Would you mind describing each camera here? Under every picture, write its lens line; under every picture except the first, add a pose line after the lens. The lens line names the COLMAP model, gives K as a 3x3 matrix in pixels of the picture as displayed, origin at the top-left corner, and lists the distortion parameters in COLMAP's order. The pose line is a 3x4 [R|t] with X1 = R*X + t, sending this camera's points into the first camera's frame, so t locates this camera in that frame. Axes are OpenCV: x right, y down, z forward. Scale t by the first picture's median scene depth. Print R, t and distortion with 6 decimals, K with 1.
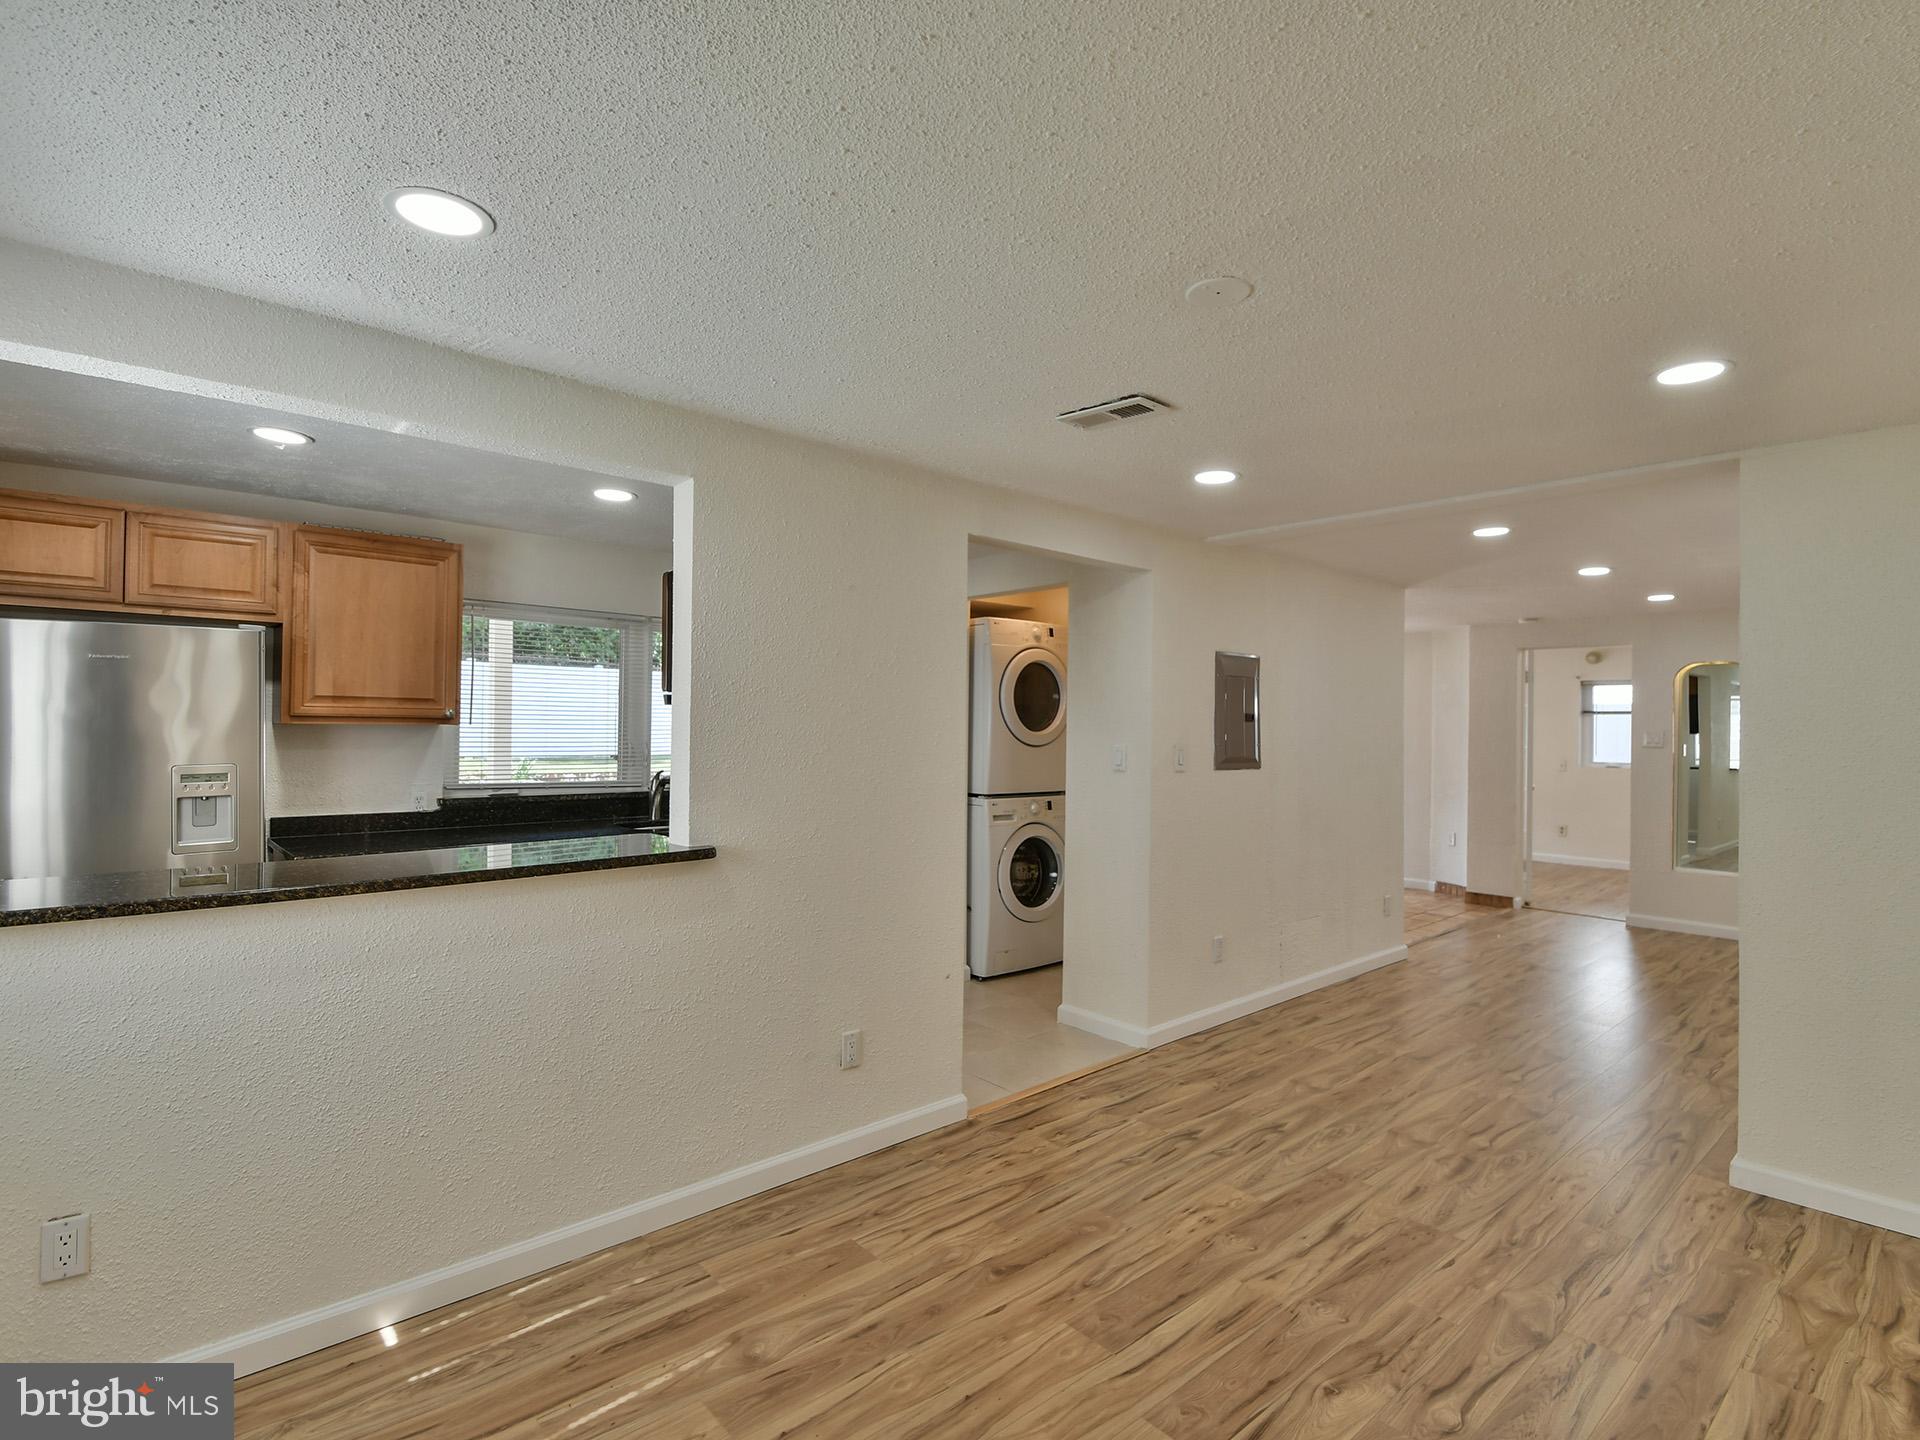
lens RADIAL K [[988.6, 0, 971.4], [0, 988.6, 714.1], [0, 0, 1]] dist [0.004316, -0.010150]
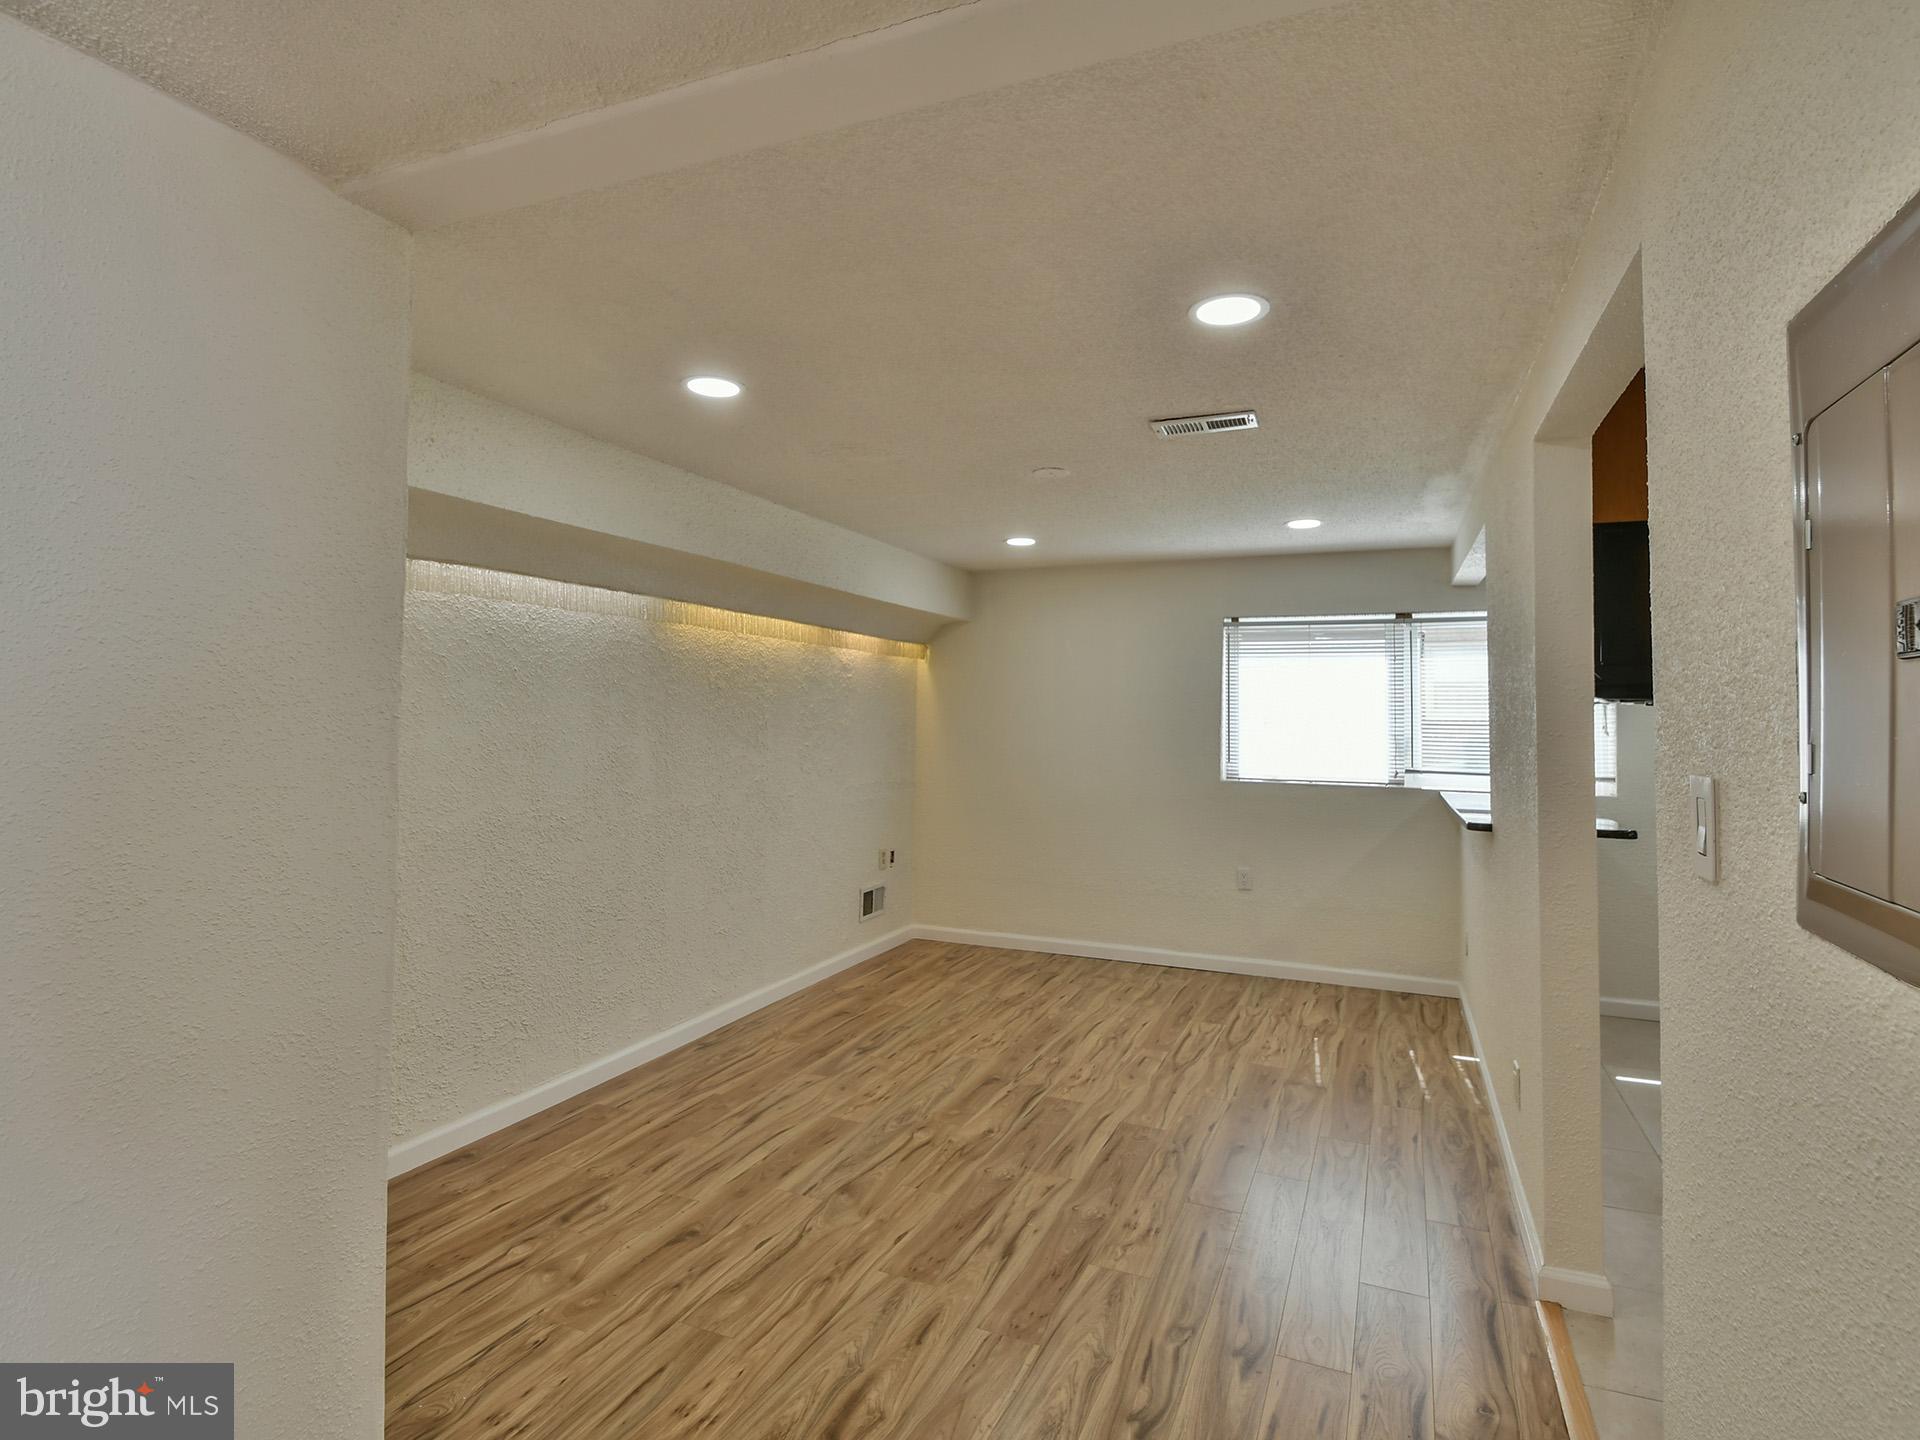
lens RADIAL K [[988.6, 0, 961.1], [0, 988.6, 716.0], [0, 0, 1]] dist [0.004316, -0.010150]
pose [[-0.918451, -0.022808, -0.394876, 0.862988], [-0.019295, 0.999731, -0.012866, 0.038801], [0.395064, -0.004197, -0.918644, 2.013918]]
